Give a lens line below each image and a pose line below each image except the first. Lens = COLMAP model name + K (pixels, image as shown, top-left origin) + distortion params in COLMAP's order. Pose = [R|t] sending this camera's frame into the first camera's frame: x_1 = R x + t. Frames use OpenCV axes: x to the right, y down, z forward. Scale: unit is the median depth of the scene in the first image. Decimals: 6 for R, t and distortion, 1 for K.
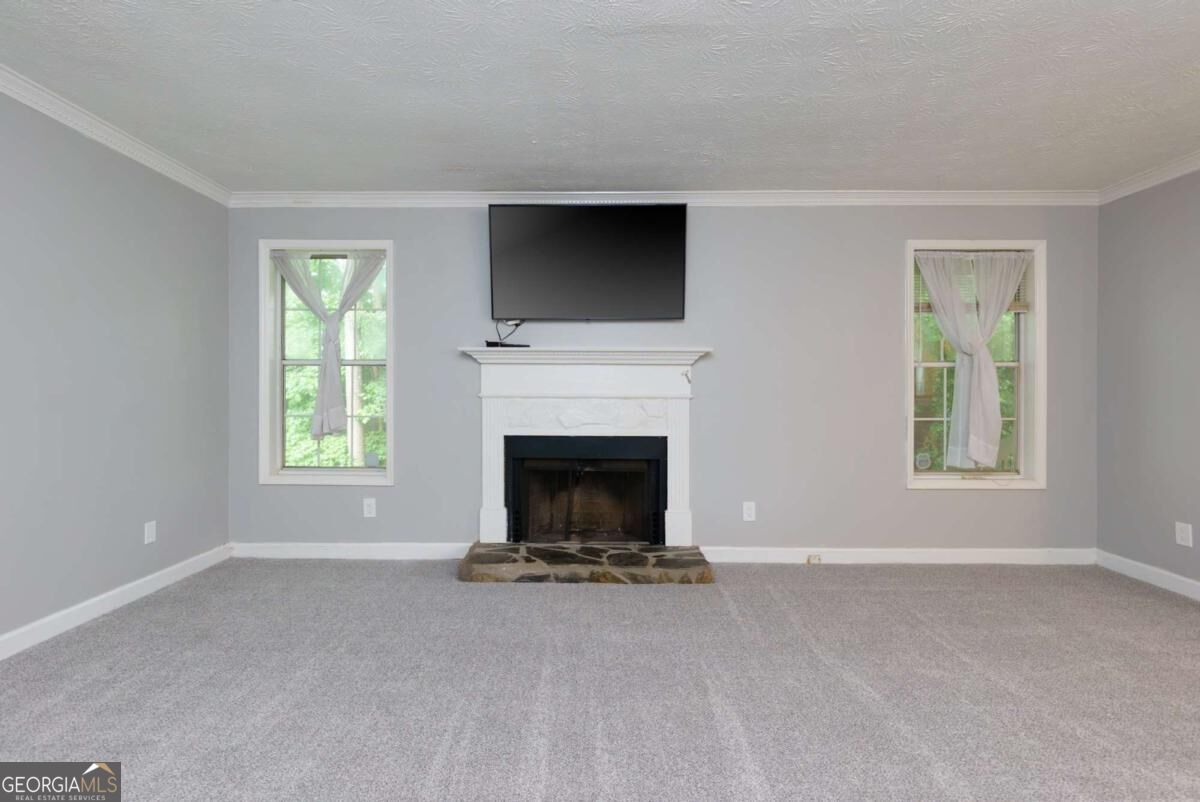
lens RADIAL K [[530.6, 0, 599.2], [0, 530.6, 378.2], [0, 0, 1]] dist [-0.002095, -0.000146]
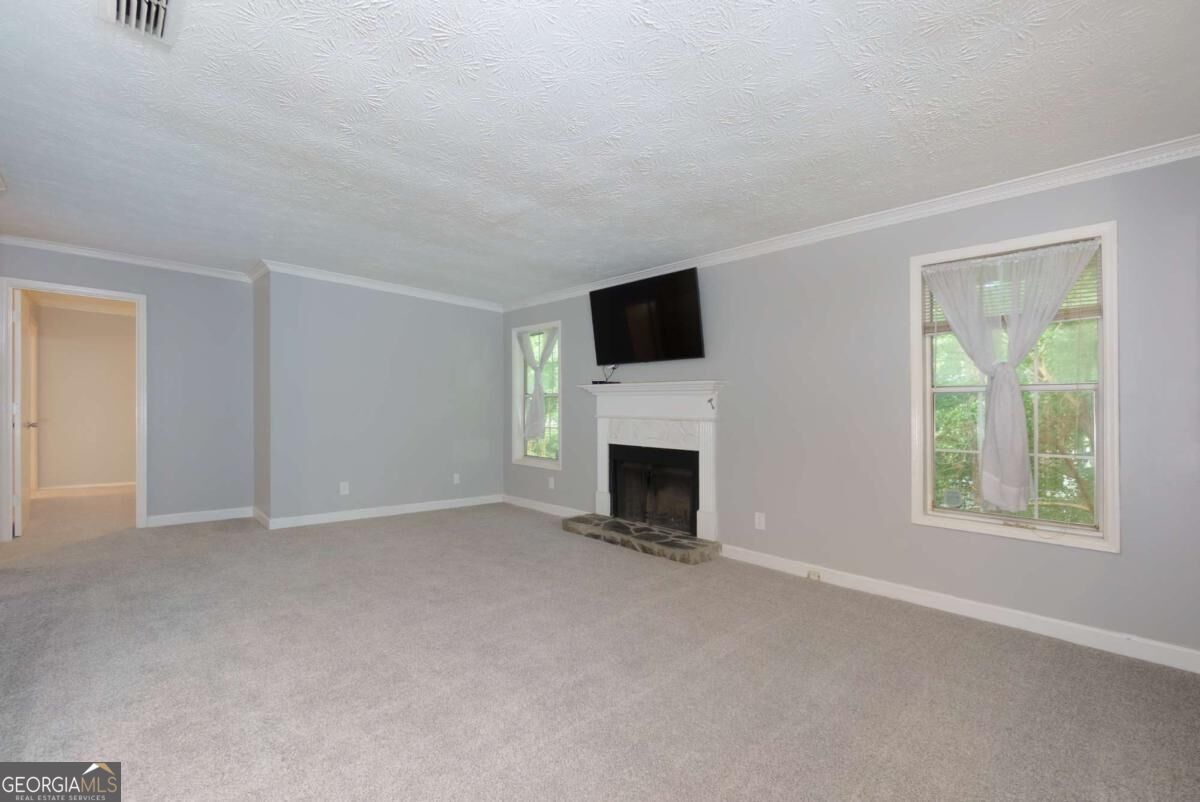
lens RADIAL K [[520.0, 0, 600.0], [0, 520.0, 401.0], [0, 0, 1]] dist [-0.000481, -0.000116]
pose [[0.701498, -0.005734, -0.712648, 0.847242], [0.001909, 0.999979, -0.006167, -0.002216], [0.712668, 0.002966, 0.701495, -0.035122]]
